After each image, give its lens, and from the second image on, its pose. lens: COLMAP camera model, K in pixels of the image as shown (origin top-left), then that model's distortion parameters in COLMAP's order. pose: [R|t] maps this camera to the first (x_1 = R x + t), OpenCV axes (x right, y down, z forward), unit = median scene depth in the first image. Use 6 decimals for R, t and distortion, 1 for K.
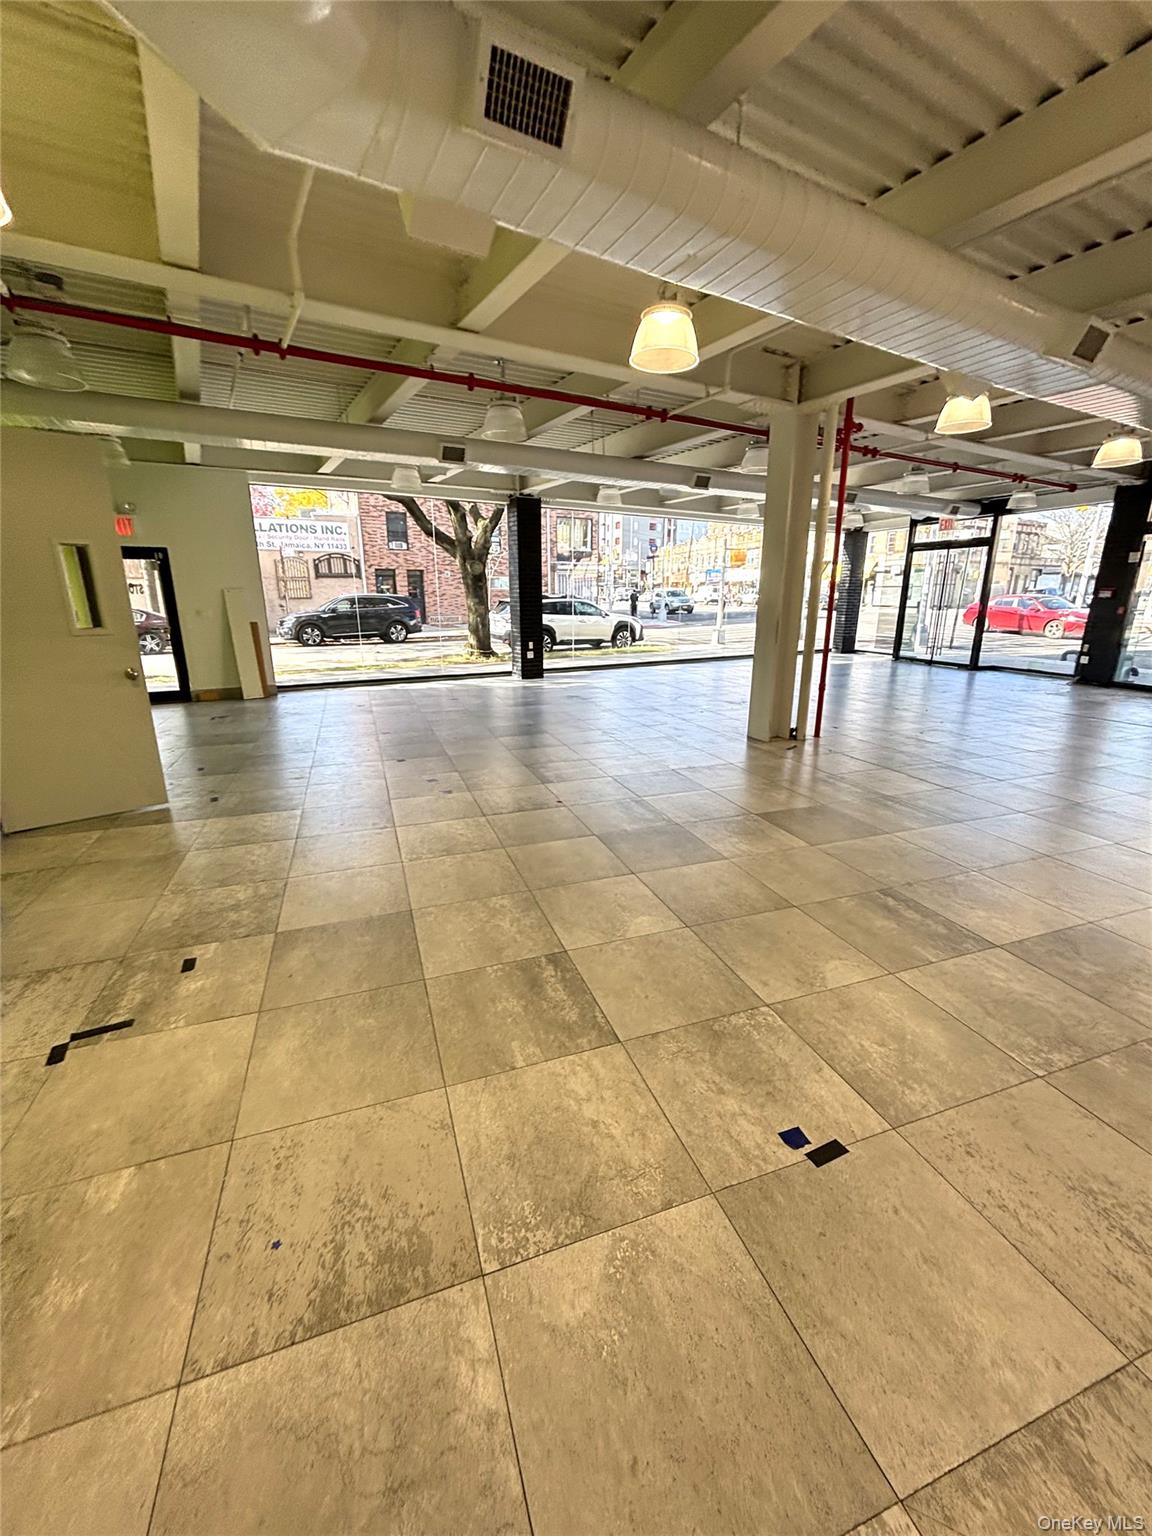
lens RADIAL K [[615.3, 0, 580.1], [0, 615.3, 769.3], [0, 0, 1]] dist [0.000319, -0.000293]
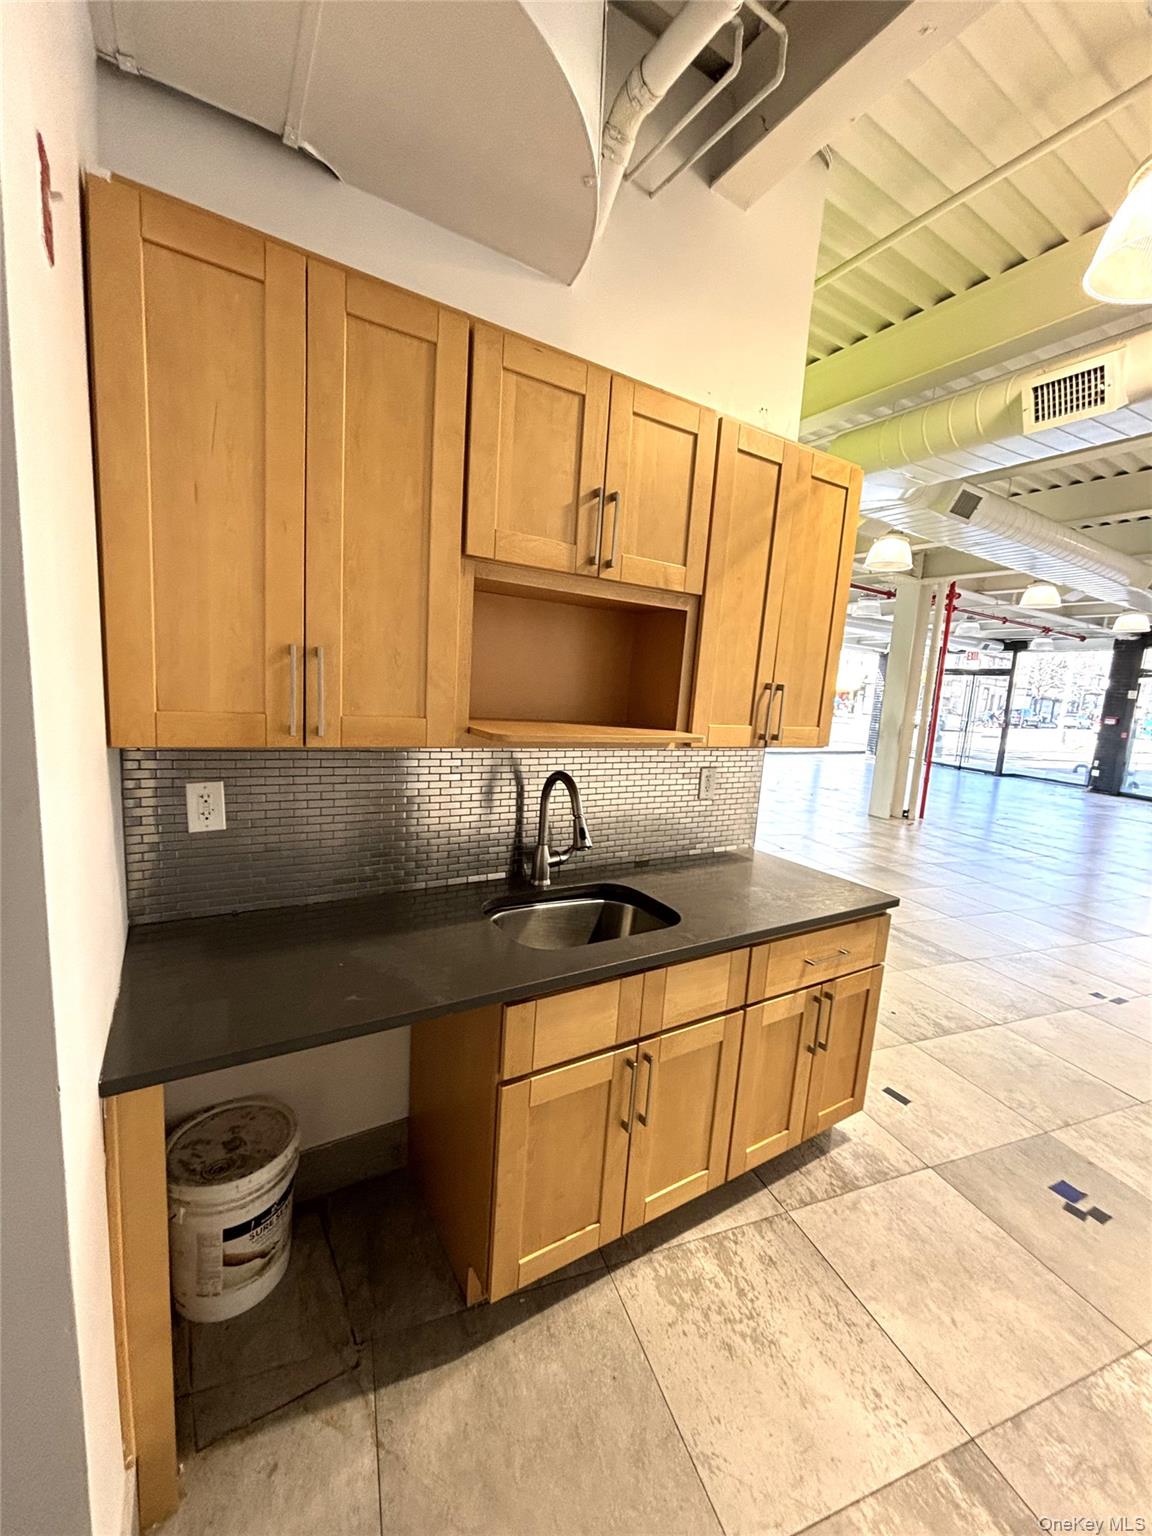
lens RADIAL K [[615.3, 0, 582.5], [0, 615.3, 773.2], [0, 0, 1]] dist [0.000319, -0.000293]
pose [[0.997425, 0.062055, 0.035951, -0.653521], [-0.056809, 0.989614, -0.132051, 0.114330], [-0.043772, 0.129668, 0.990591, -0.450796]]
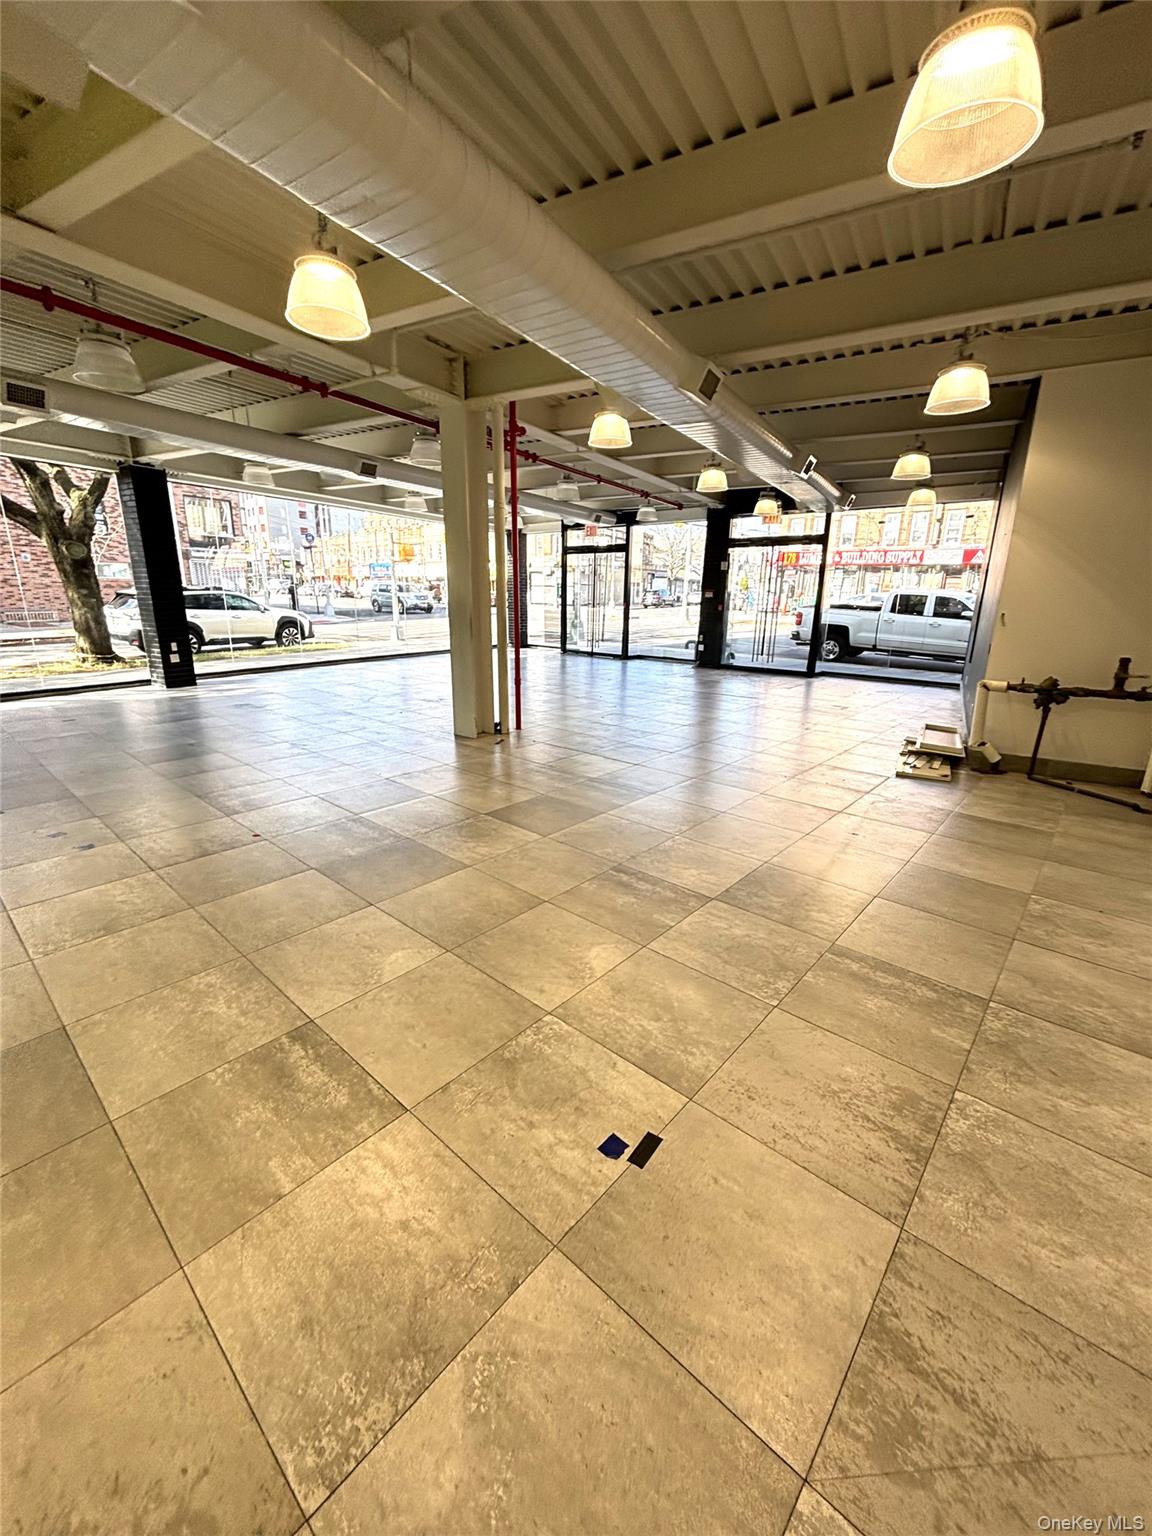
lens RADIAL K [[615.3, 0, 575.9], [0, 615.3, 769.0], [0, 0, 1]] dist [0.000319, -0.000293]
pose [[0.875897, -0.120872, 0.467113, -0.041023], [0.117867, 0.992385, 0.035777, -0.018598], [-0.467881, 0.023720, 0.883473, 0.067849]]
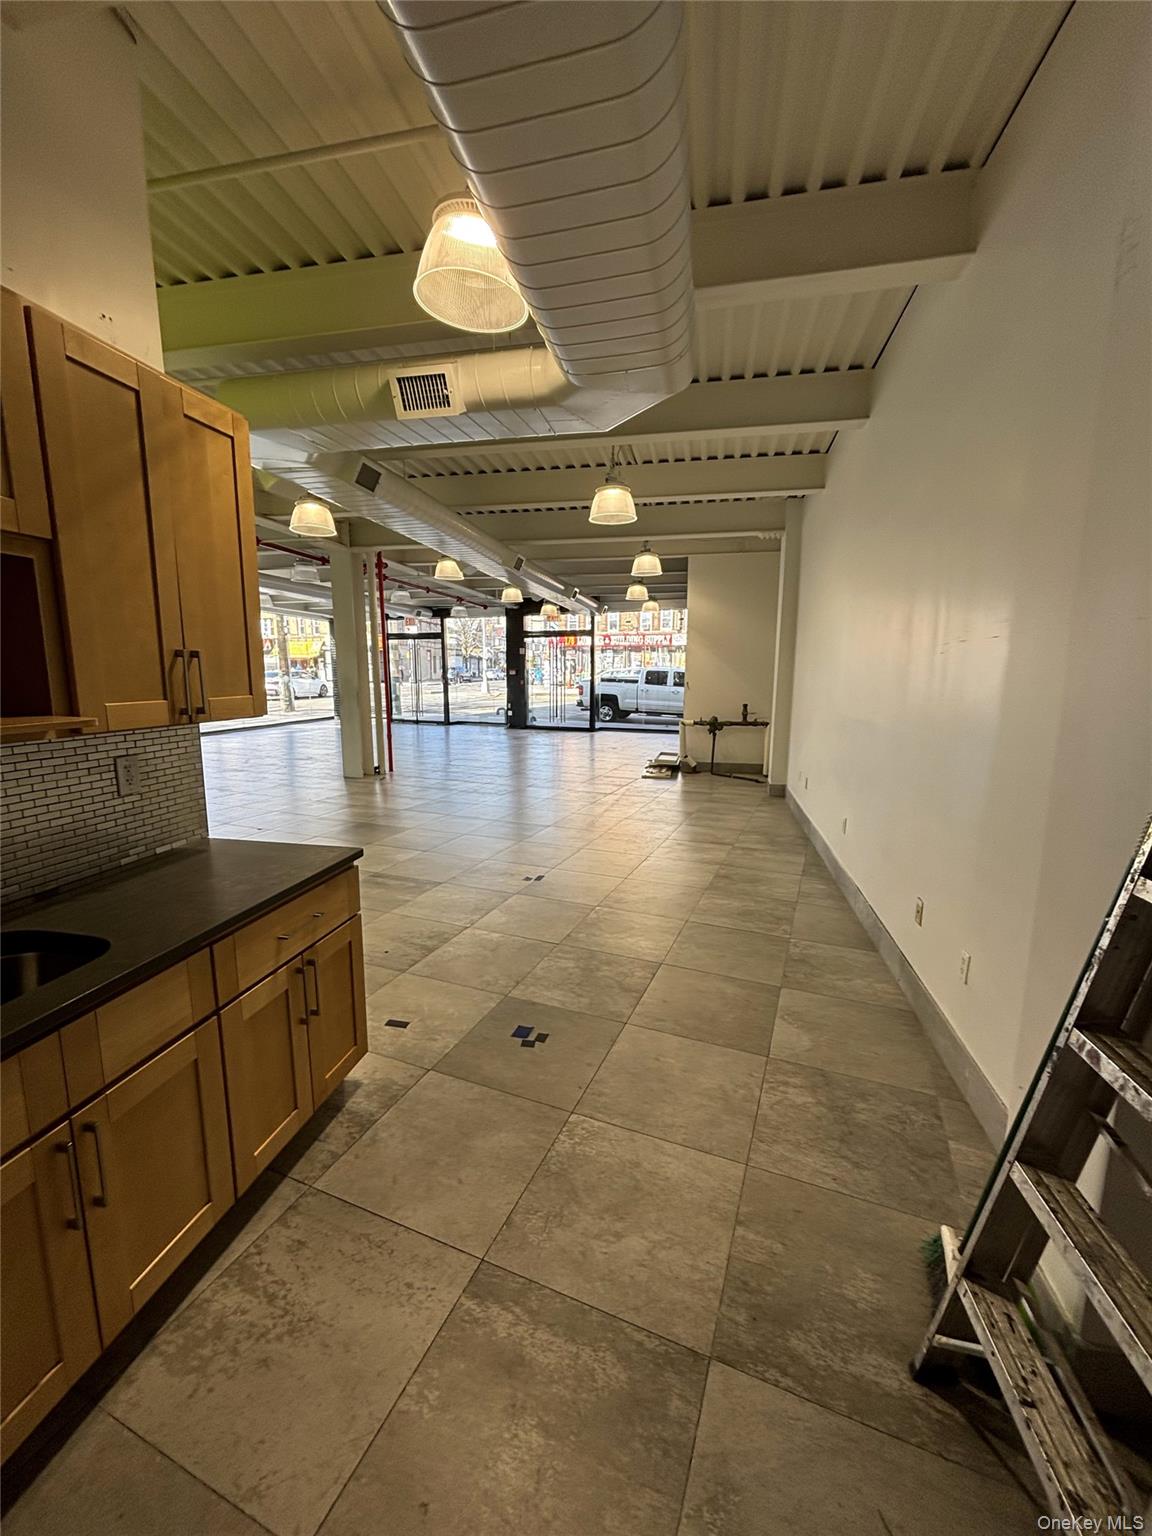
lens RADIAL K [[615.3, 0, 578.0], [0, 615.3, 772.7], [0, 0, 1]] dist [0.000319, -0.000293]
pose [[0.671459, -0.118374, 0.731526, -0.625238], [0.198784, 0.979751, -0.023921, 0.120775], [-0.713882, 0.161478, 0.681394, -0.459485]]
